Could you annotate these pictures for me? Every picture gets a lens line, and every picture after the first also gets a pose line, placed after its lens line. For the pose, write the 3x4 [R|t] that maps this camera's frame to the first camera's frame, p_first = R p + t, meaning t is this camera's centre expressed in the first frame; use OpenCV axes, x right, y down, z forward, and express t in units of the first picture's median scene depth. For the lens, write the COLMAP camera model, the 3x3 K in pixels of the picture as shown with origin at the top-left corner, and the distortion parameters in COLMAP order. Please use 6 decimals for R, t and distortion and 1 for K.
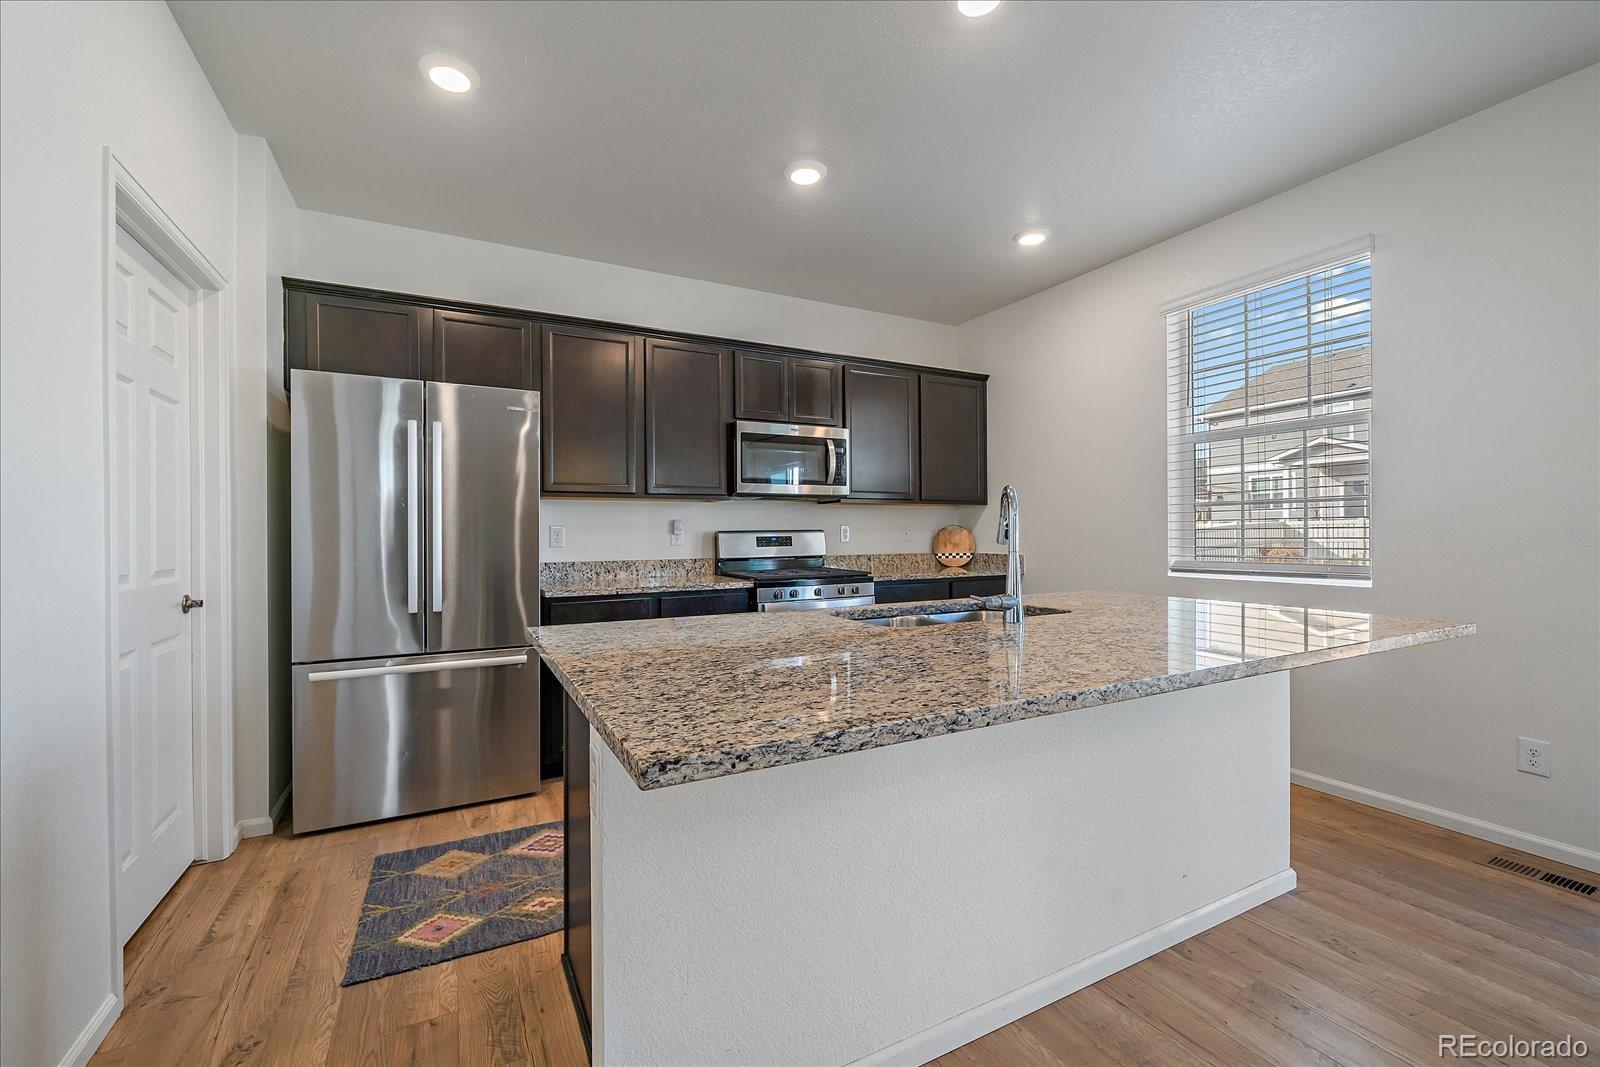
lens RADIAL K [[639.4, 0, 800.4], [0, 639.4, 532.2], [0, 0, 1]] dist [-0.006356, 0.000101]
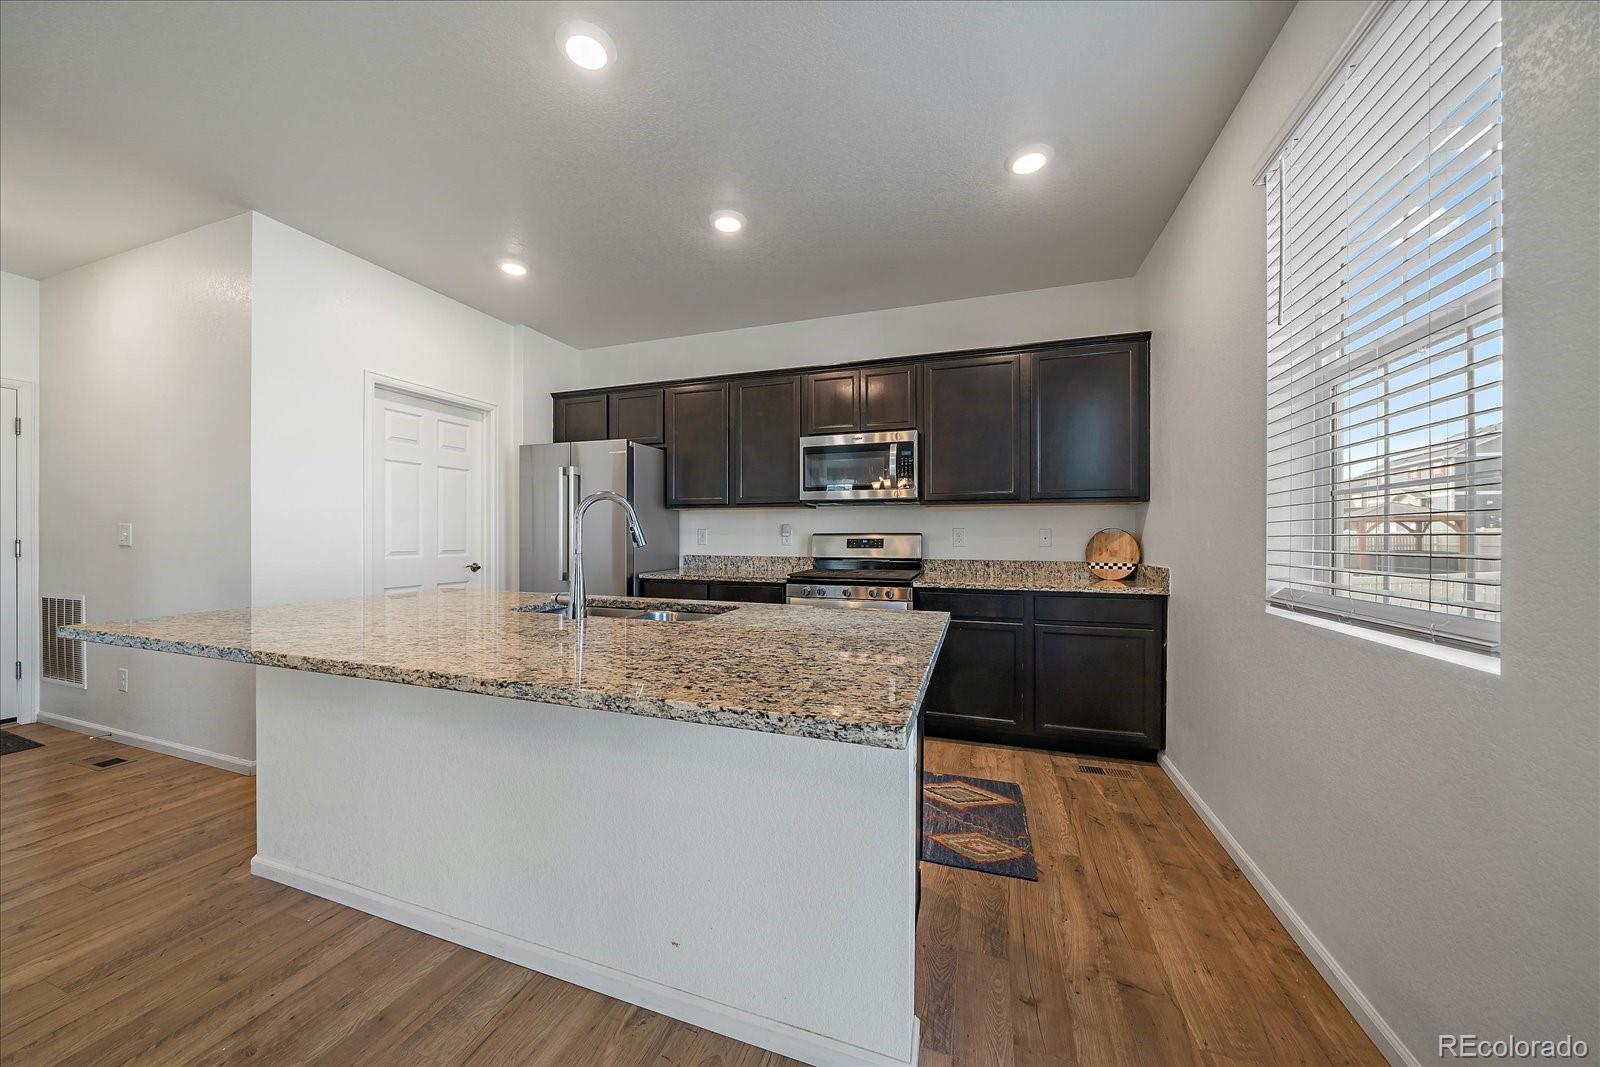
lens RADIAL K [[555.7, 0, 801.5], [0, 555.7, 536.2], [0, 0, 1]] dist [-0.007547, 0.000030]
pose [[0.689185, 0.008868, -0.724531, 0.599076], [-0.007141, 0.999960, 0.005447, -0.002378], [0.724550, 0.001420, 0.689220, 0.298355]]
